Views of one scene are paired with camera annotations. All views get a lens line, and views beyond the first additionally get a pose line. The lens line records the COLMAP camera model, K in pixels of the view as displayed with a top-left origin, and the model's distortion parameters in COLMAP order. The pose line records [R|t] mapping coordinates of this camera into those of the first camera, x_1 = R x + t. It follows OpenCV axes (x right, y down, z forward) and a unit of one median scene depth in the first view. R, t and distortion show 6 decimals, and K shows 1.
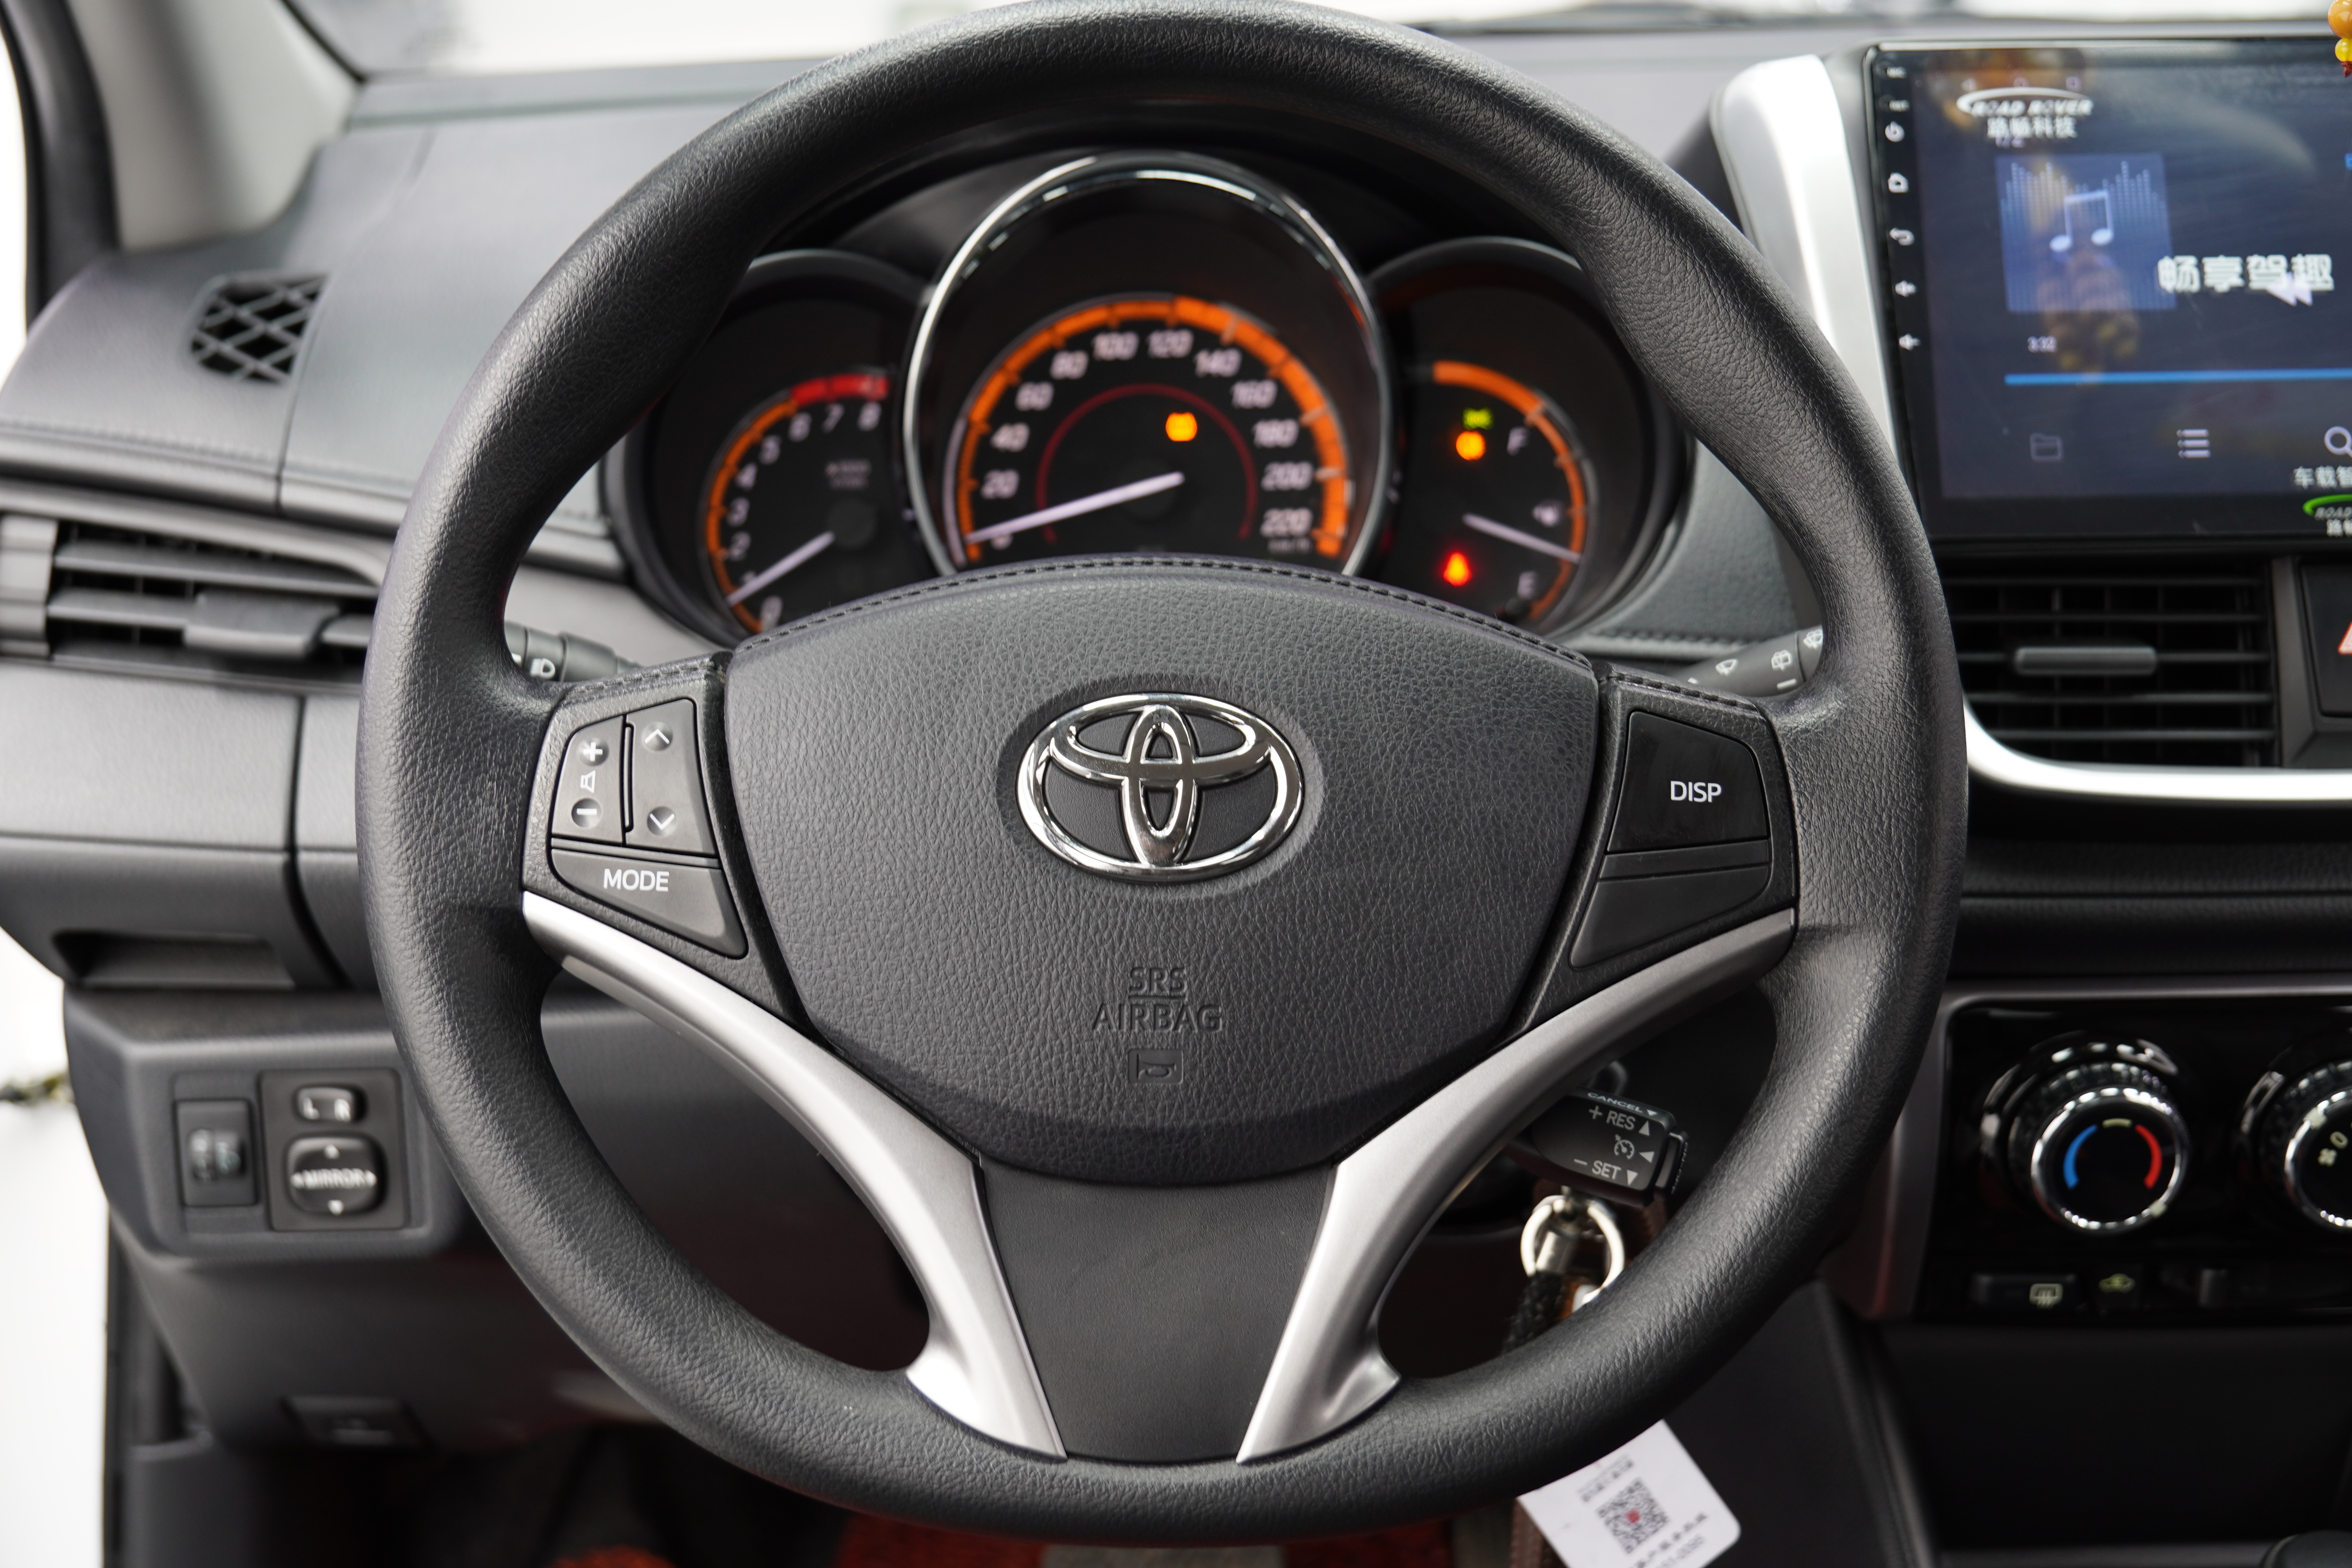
lens RADIAL K [[3072.6, 0, 1176.8], [0, 3072.6, 787.5], [0, 0, 1]] dist [-0.014450, 0.000000]
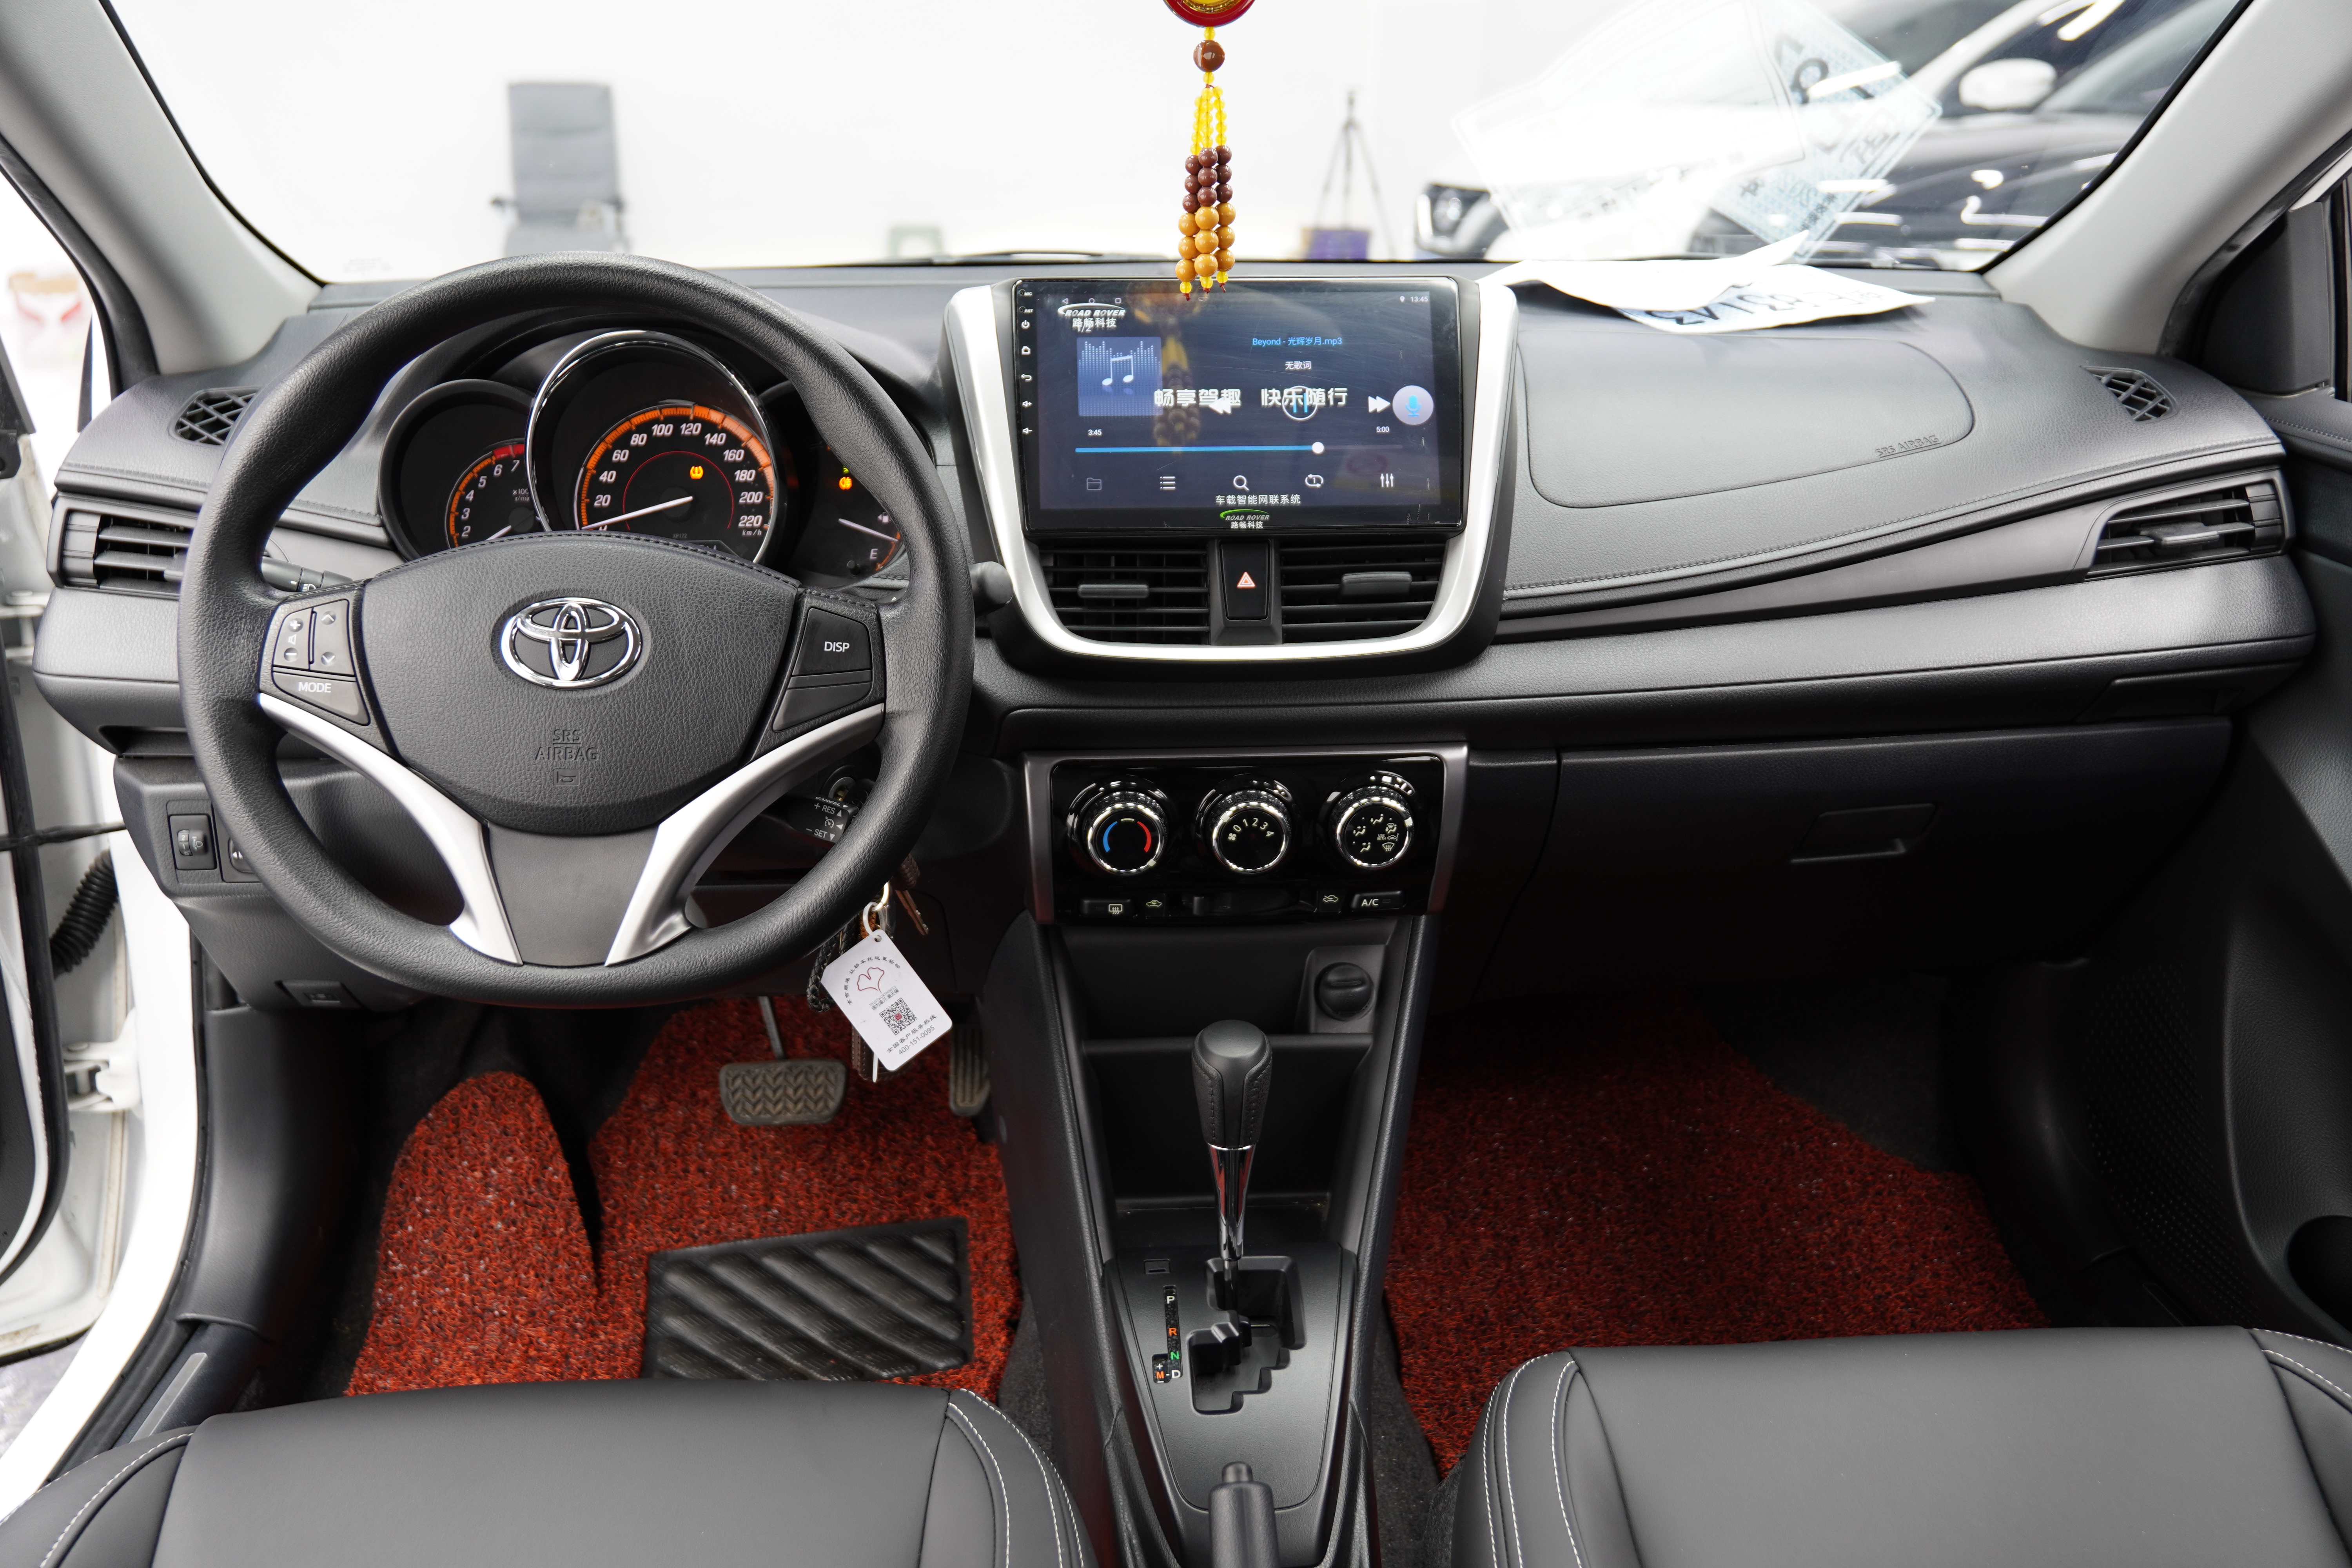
lens RADIAL K [[1820.0, 0, 1181.8], [0, 1820.0, 785.3], [0, 0, 1]] dist [-0.003275, -0.010836]
pose [[0.998848, 0.000893, 0.047976, 0.262144], [-0.003012, 0.999022, 0.044111, 0.030635], [-0.047889, -0.044205, 0.997874, -0.184478]]
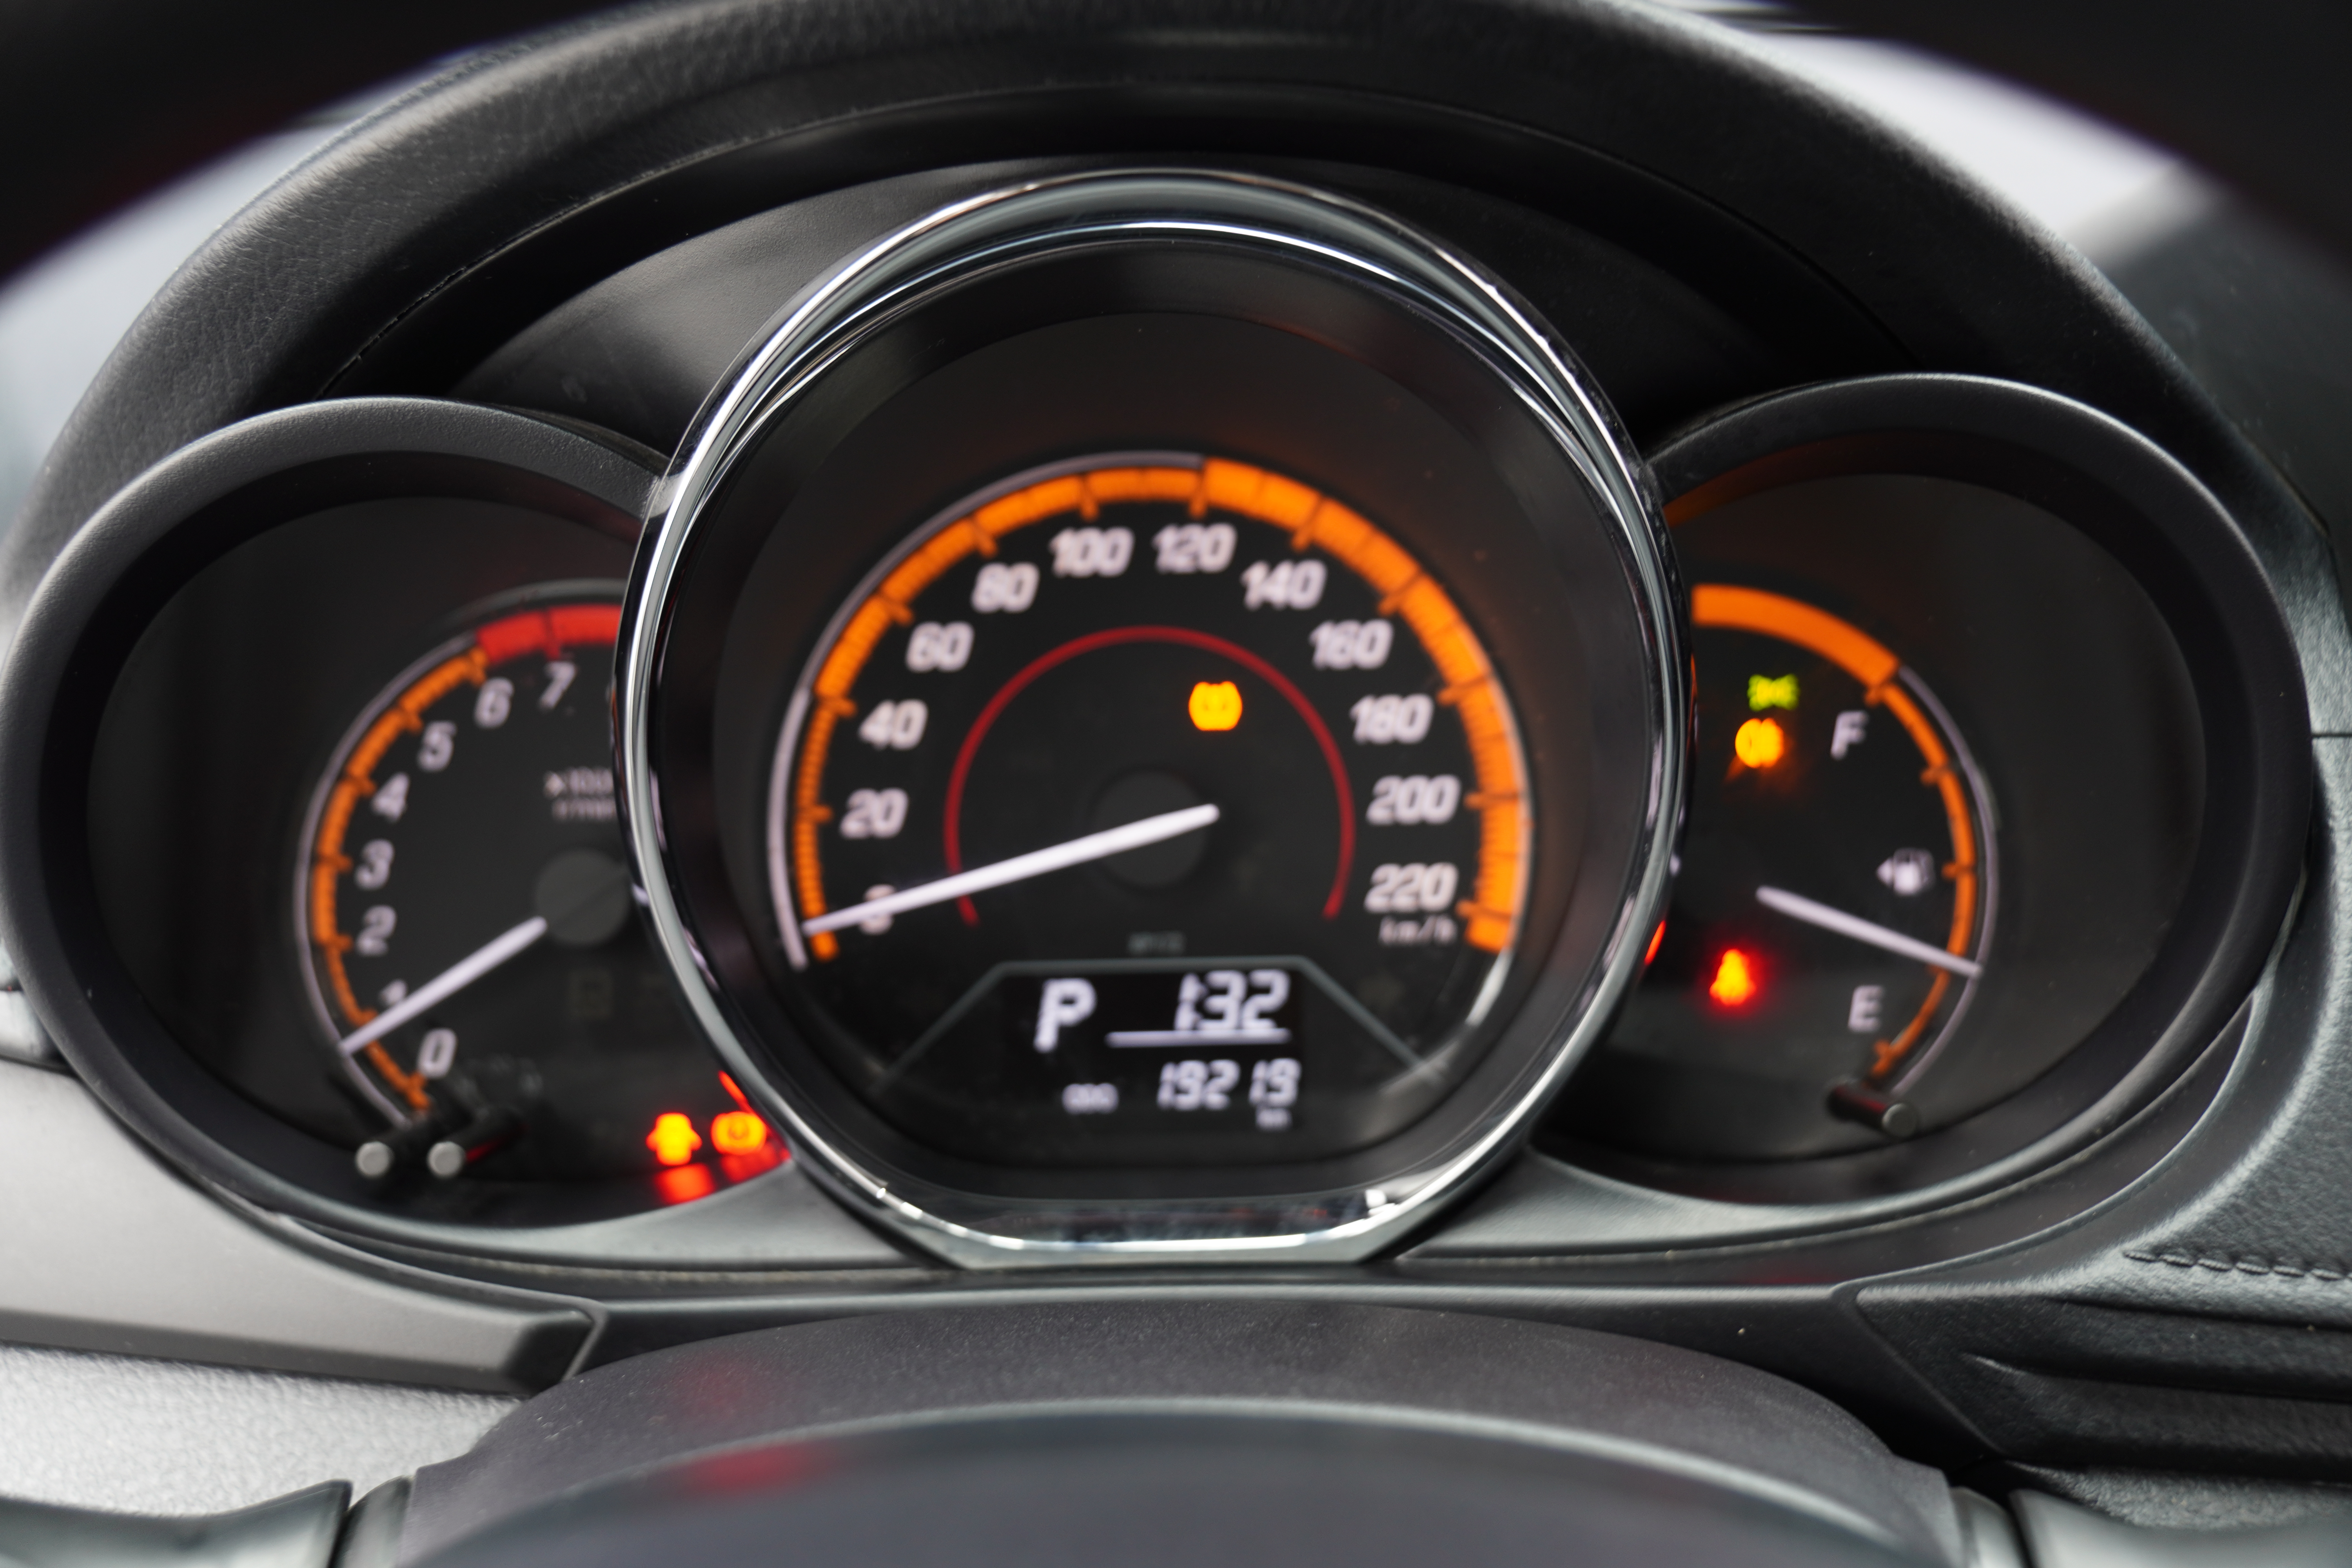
lens RADIAL K [[2198.2, 0, 1187.9], [0, 2198.2, 805.1], [0, 0, 1]] dist [0.065951, 0.000000]
pose [[0.999975, 0.004463, 0.005472, -0.005477], [-0.004777, 0.998255, 0.058862, -0.126311], [-0.005199, -0.058887, 0.998251, 0.635958]]
